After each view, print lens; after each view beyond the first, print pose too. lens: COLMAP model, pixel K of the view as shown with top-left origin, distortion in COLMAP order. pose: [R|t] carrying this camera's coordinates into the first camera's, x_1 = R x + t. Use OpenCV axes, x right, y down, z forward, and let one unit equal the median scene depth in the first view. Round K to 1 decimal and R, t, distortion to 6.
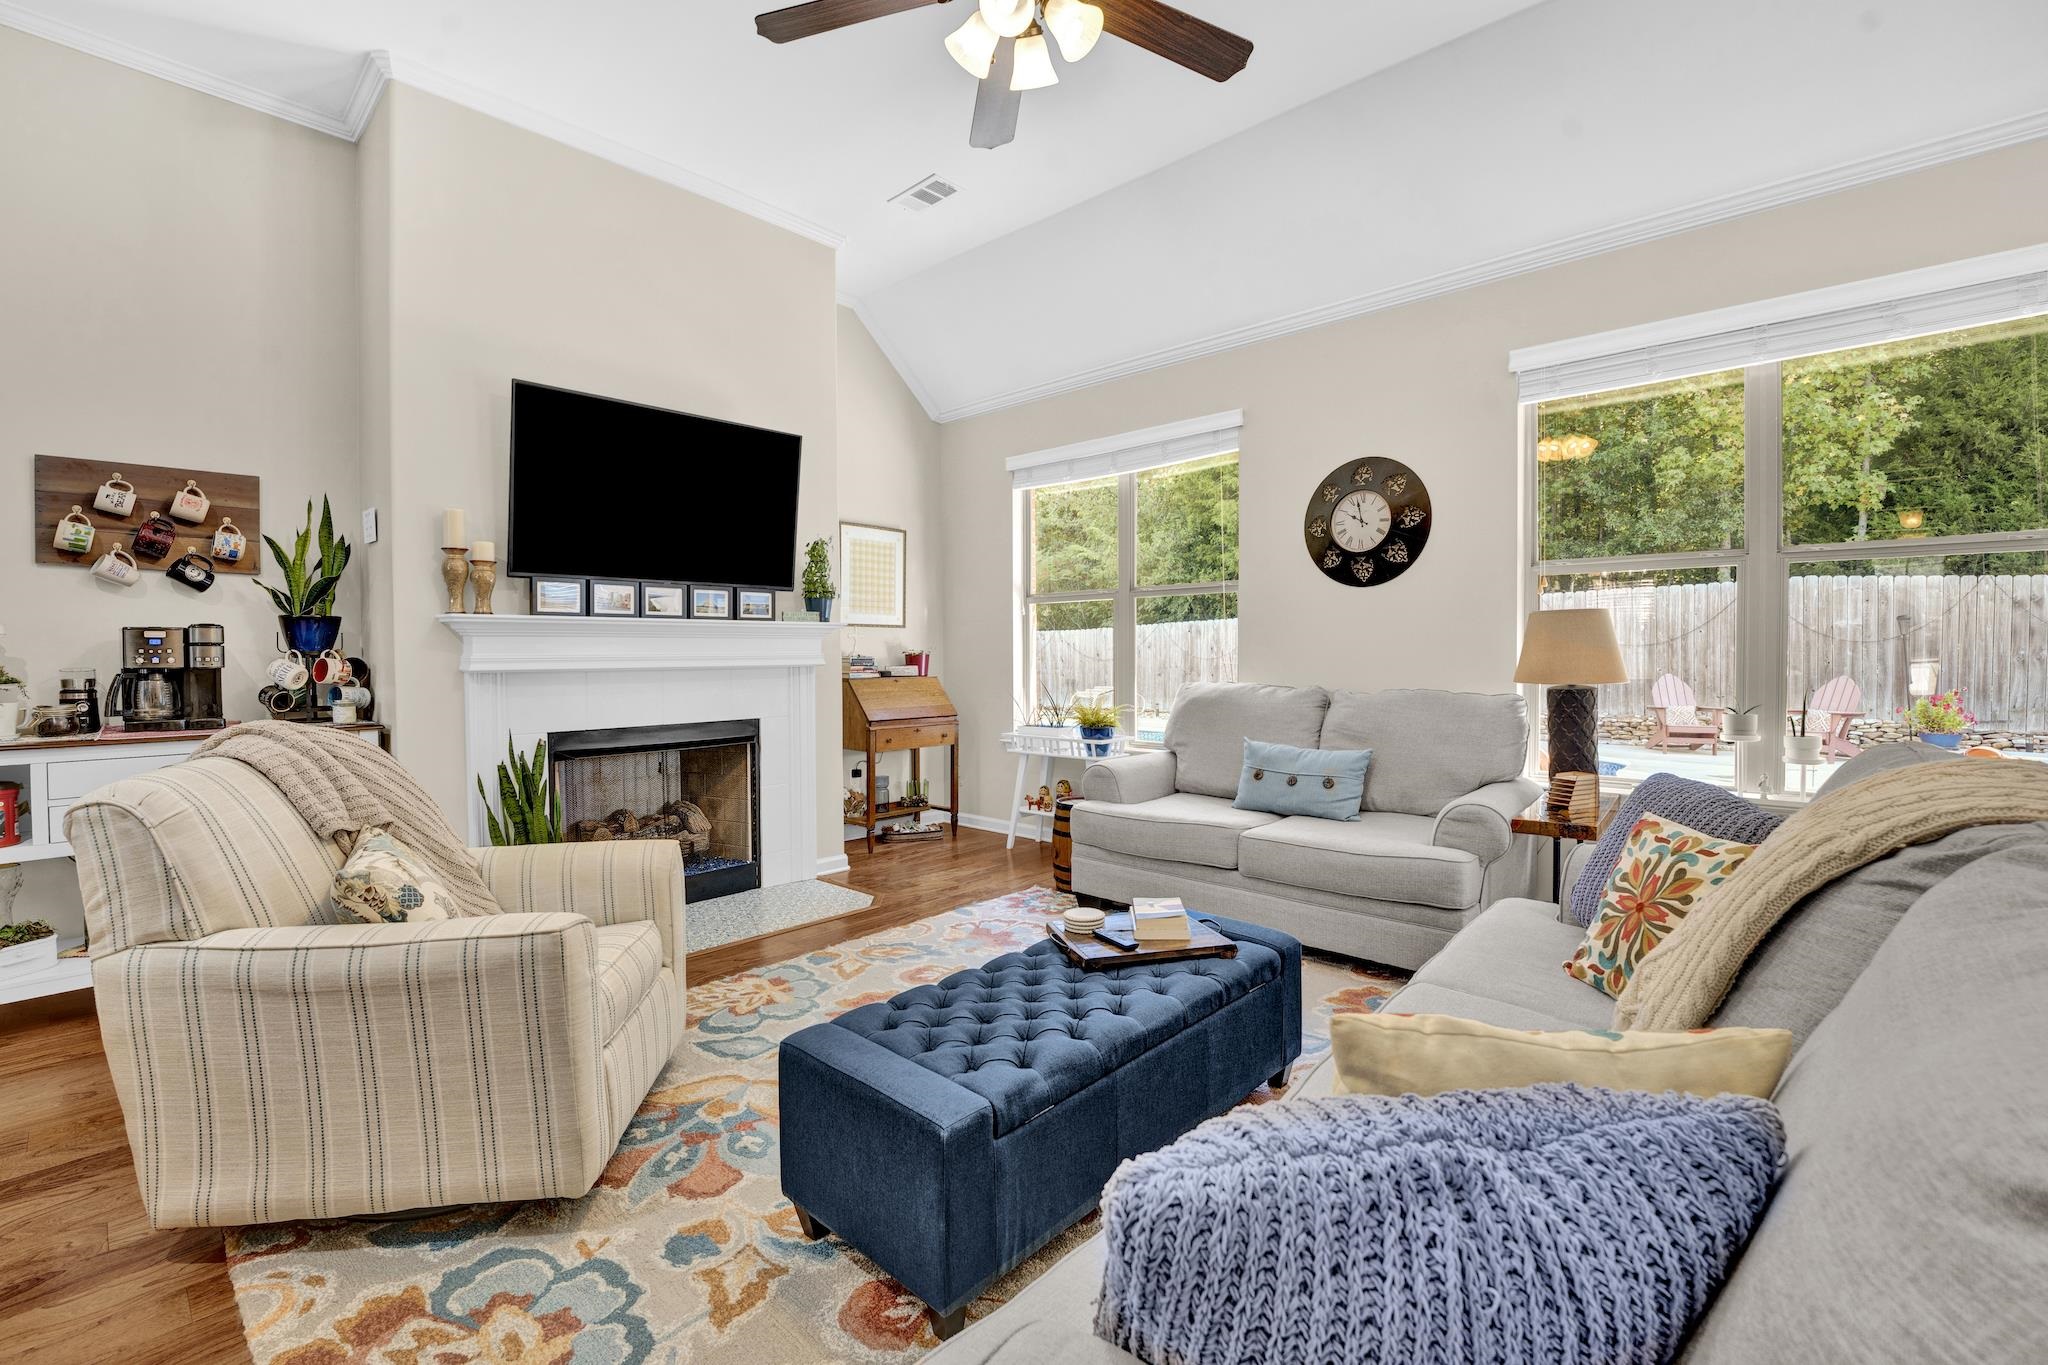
lens RADIAL K [[897.5, 0, 1031.6], [0, 897.5, 690.5], [0, 0, 1]] dist [-0.015823, 0.000169]
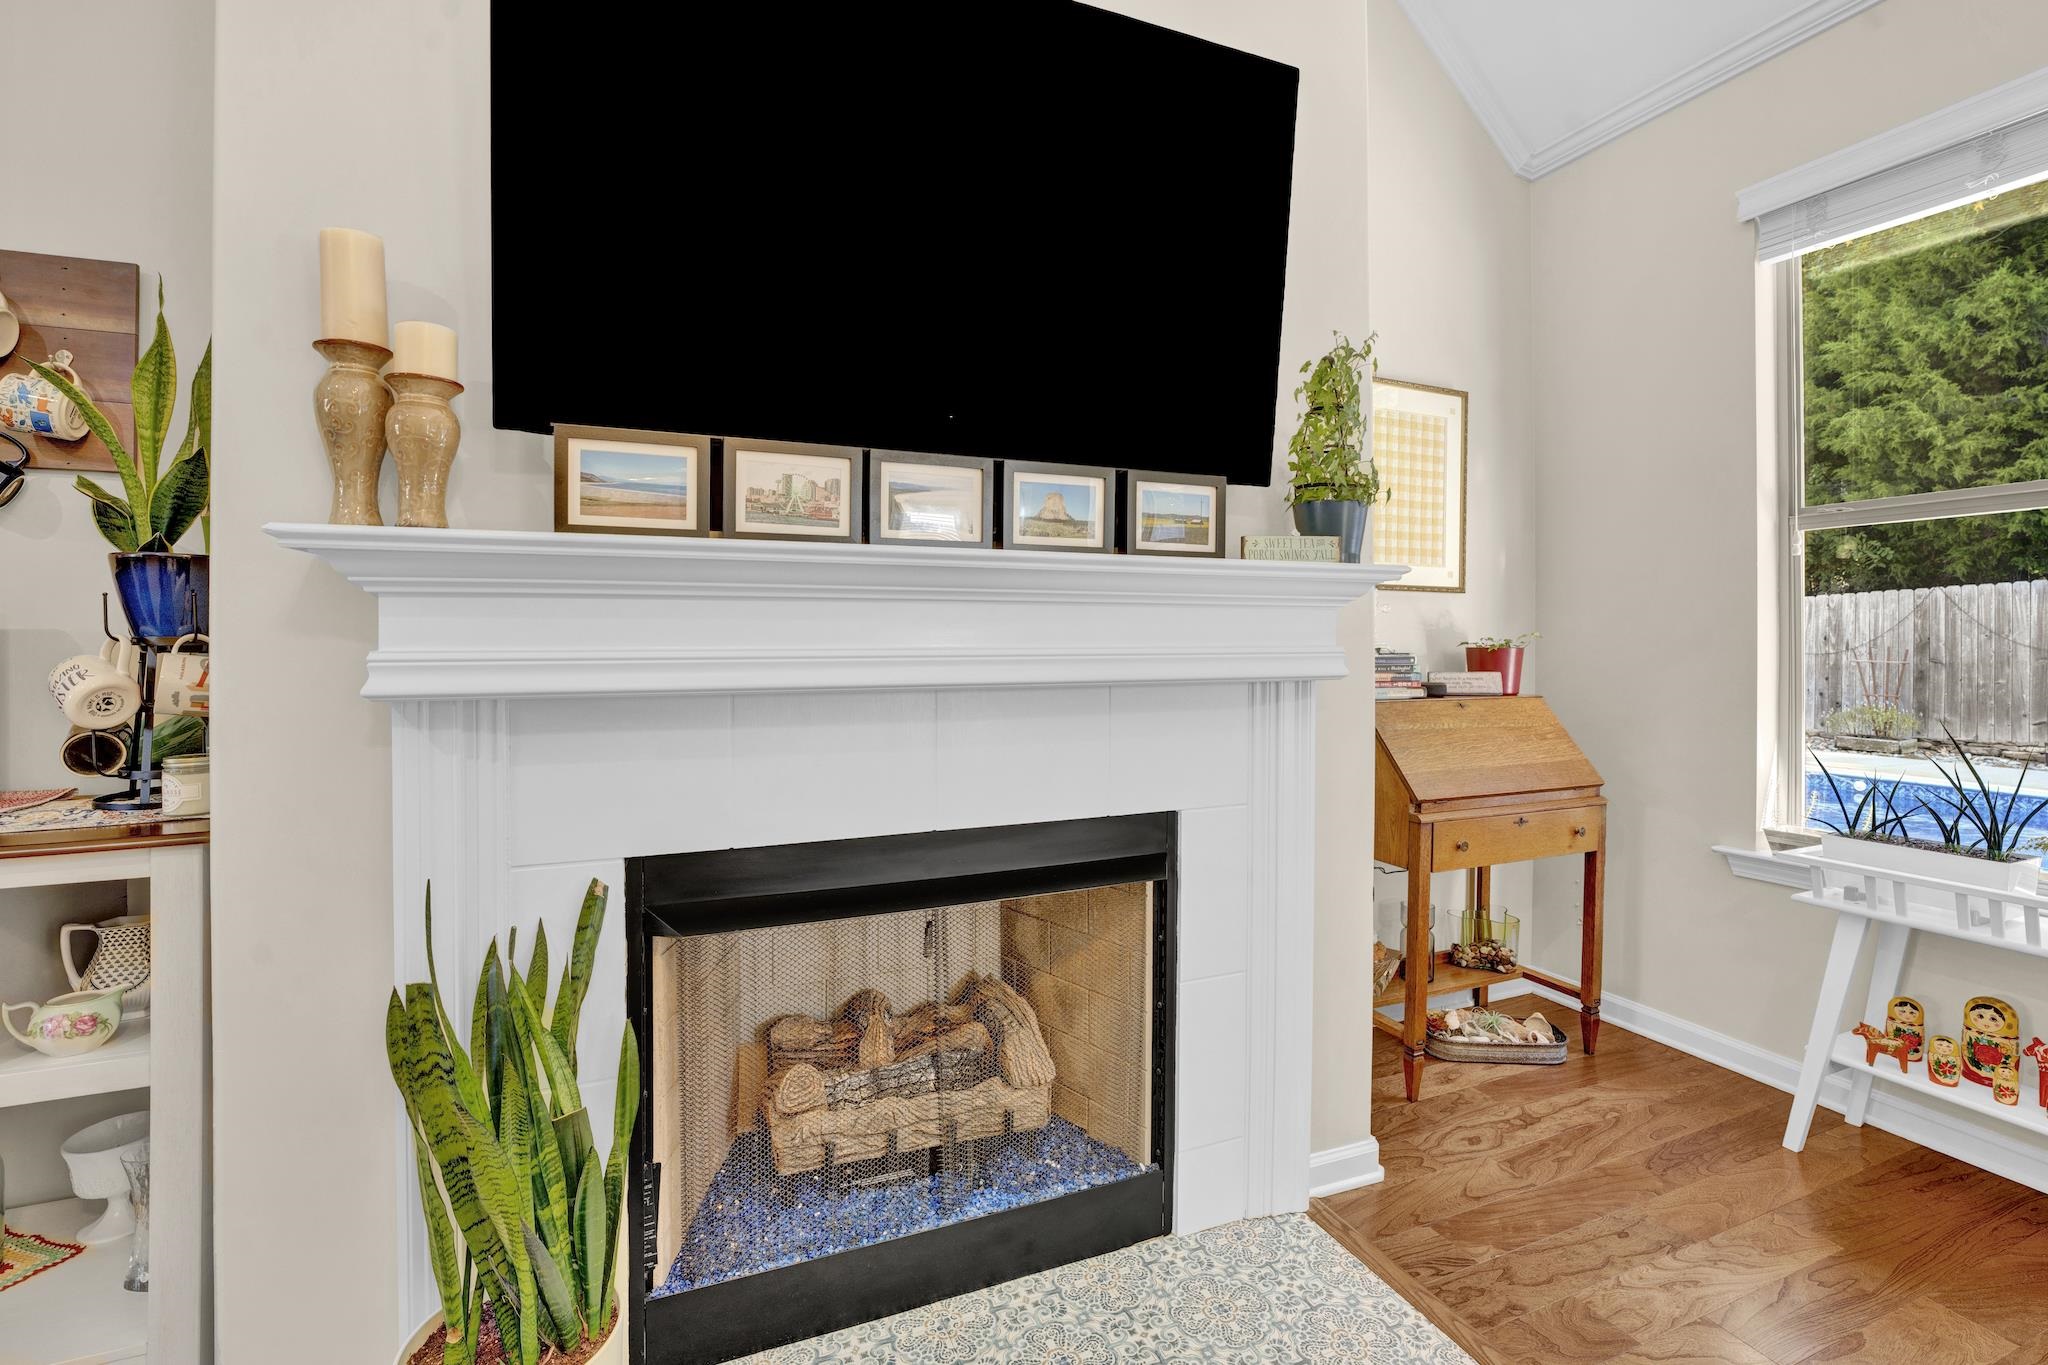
lens RADIAL K [[897.5, 0, 1017.2], [0, 897.5, 654.2], [0, 0, 1]] dist [-0.015823, 0.000169]
pose [[0.900925, 0.008156, -0.433898, -0.200635], [-0.020676, 0.999495, -0.024142, -0.027357], [0.433482, 0.030722, 0.900639, 0.624831]]
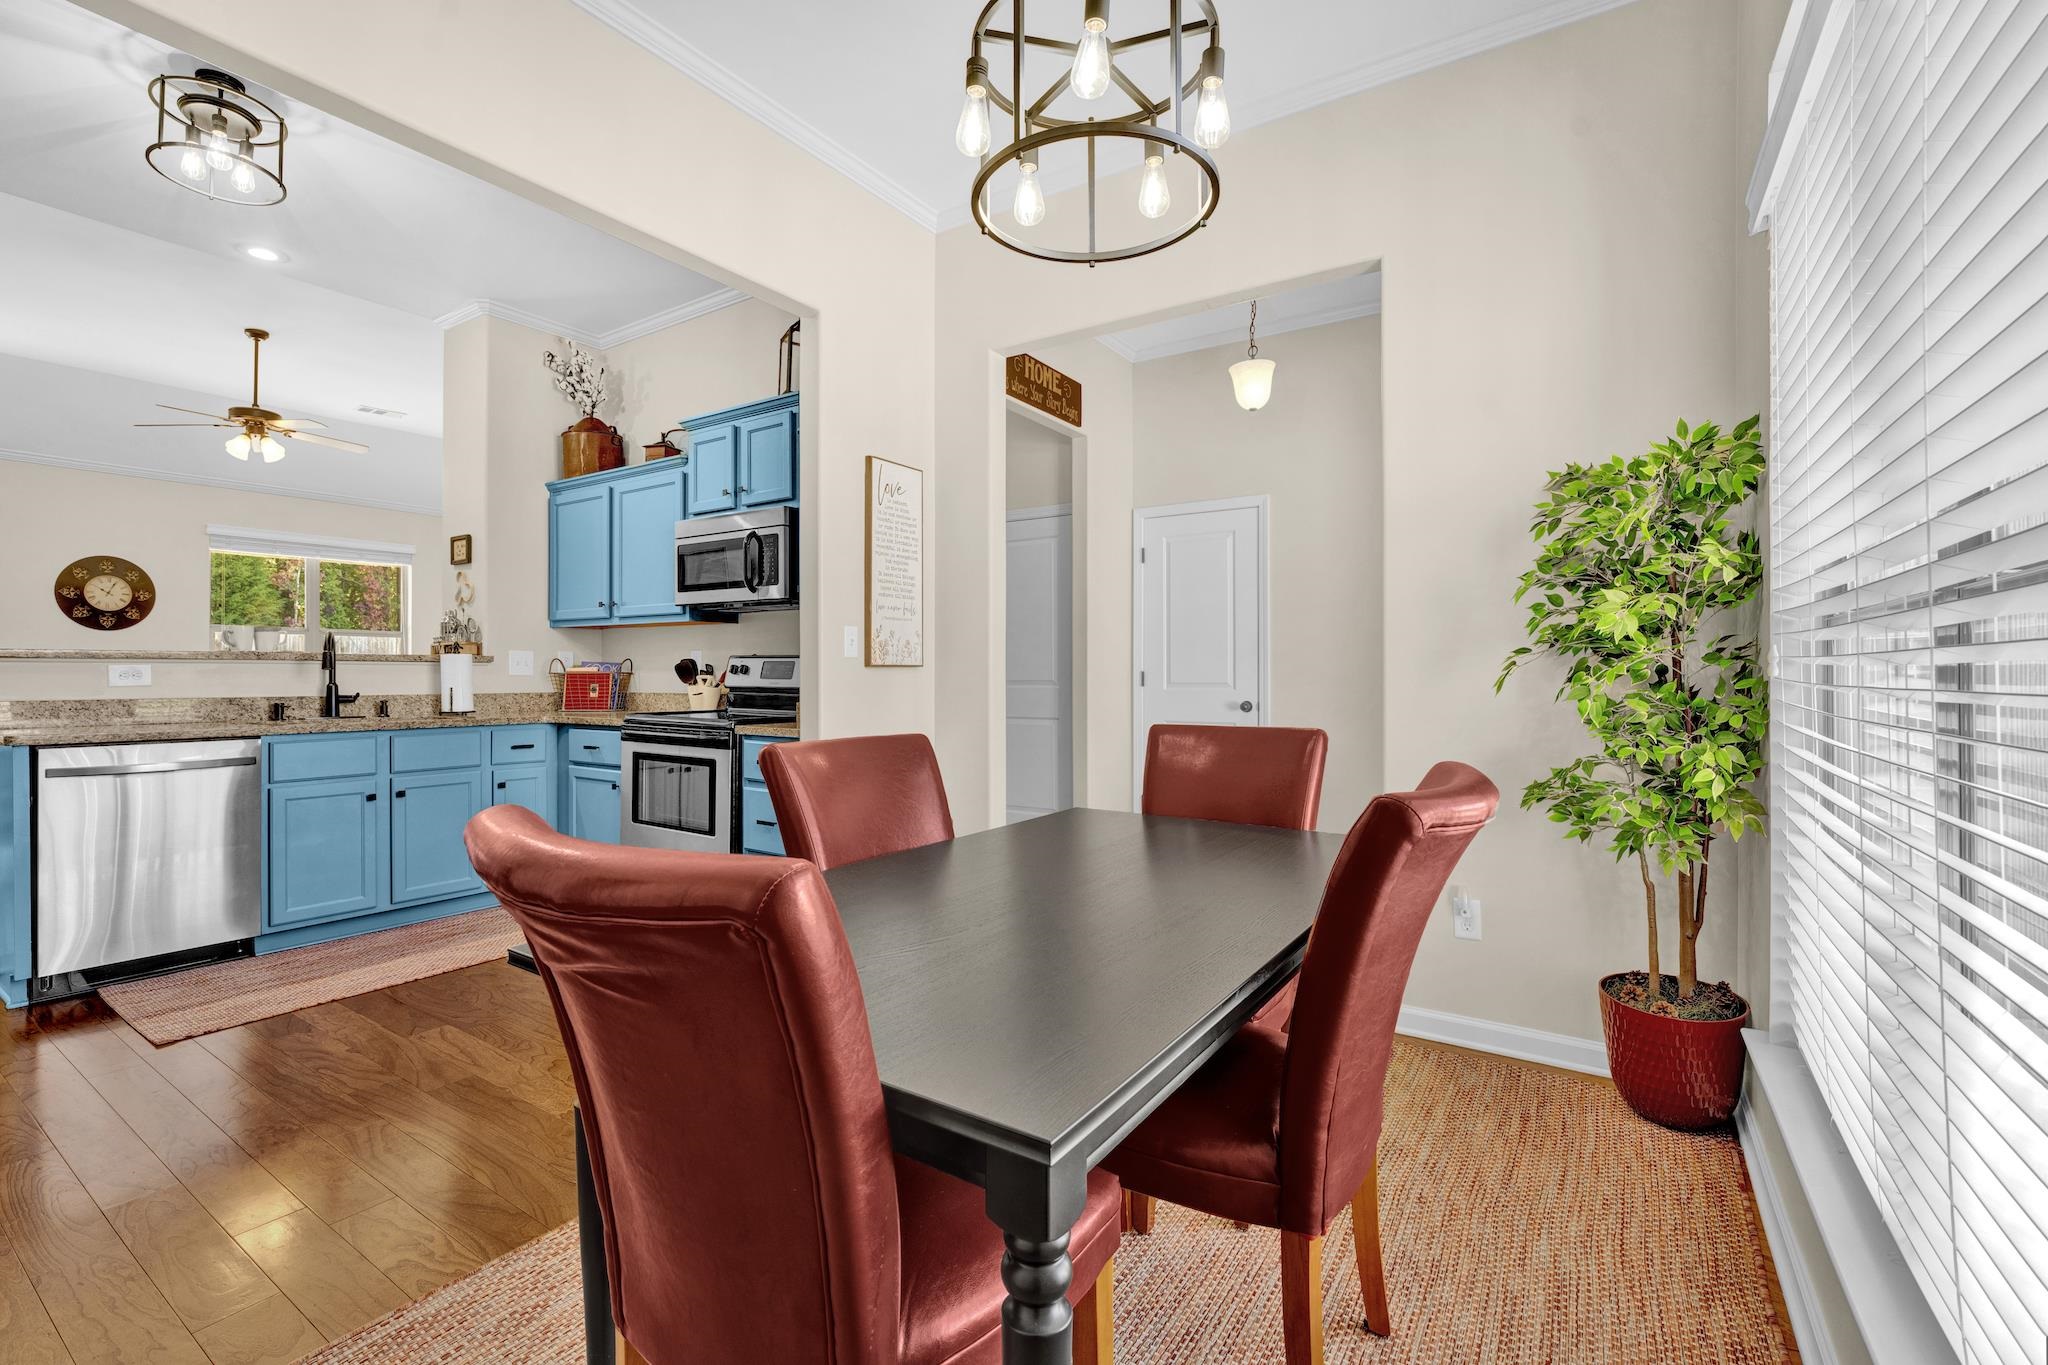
lens RADIAL K [[988.3, 0, 988.6], [0, 988.3, 674.4], [0, 0, 1]] dist [-0.011798, 0.003285]
pose [[-0.083269, 0.014902, 0.996416, -1.584756], [0.040621, 0.999108, -0.011547, 0.055661], [-0.995699, 0.039513, -0.083800, -0.501054]]
